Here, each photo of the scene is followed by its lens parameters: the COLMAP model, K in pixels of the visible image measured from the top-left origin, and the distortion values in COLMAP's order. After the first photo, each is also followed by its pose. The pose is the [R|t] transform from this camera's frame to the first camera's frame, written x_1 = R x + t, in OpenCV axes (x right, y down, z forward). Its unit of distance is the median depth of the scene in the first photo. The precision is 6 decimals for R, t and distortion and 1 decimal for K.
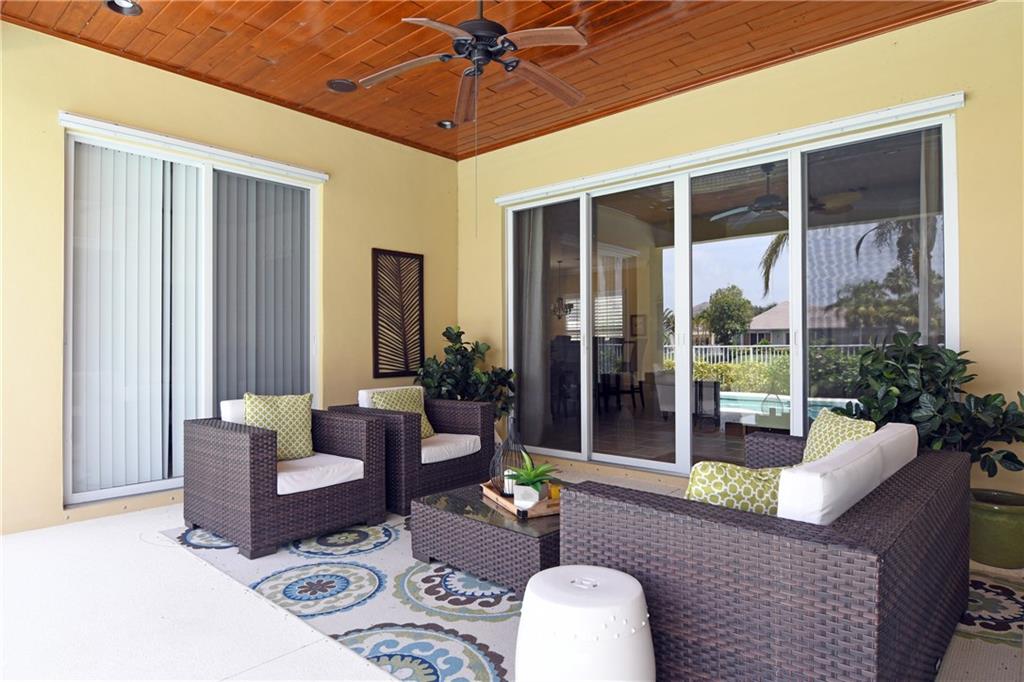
lens RADIAL K [[619.5, 0, 513.3], [0, 619.5, 341.7], [0, 0, 1]] dist [0.001775, -0.005617]
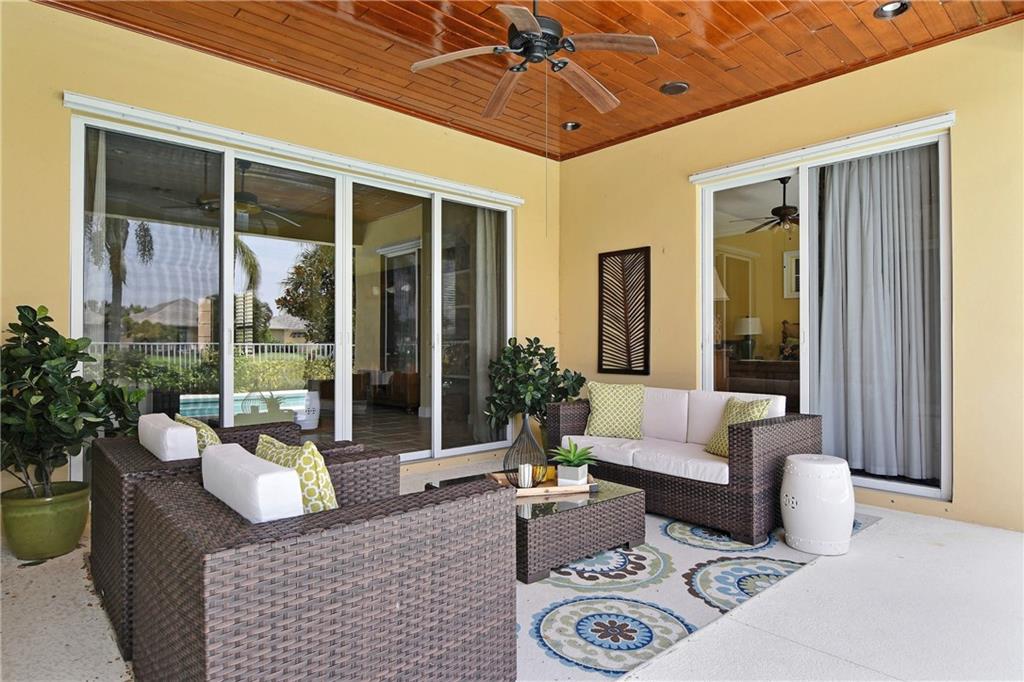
lens RADIAL K [[577.5, 0, 535.5], [0, 577.5, 342.9], [0, 0, 1]] dist [-0.012952, -0.002619]
pose [[0.072543, 0.007754, 0.997335, -1.121398], [-0.011404, 0.999911, -0.006945, 0.013442], [-0.997300, -0.010870, 0.072625, 1.070259]]
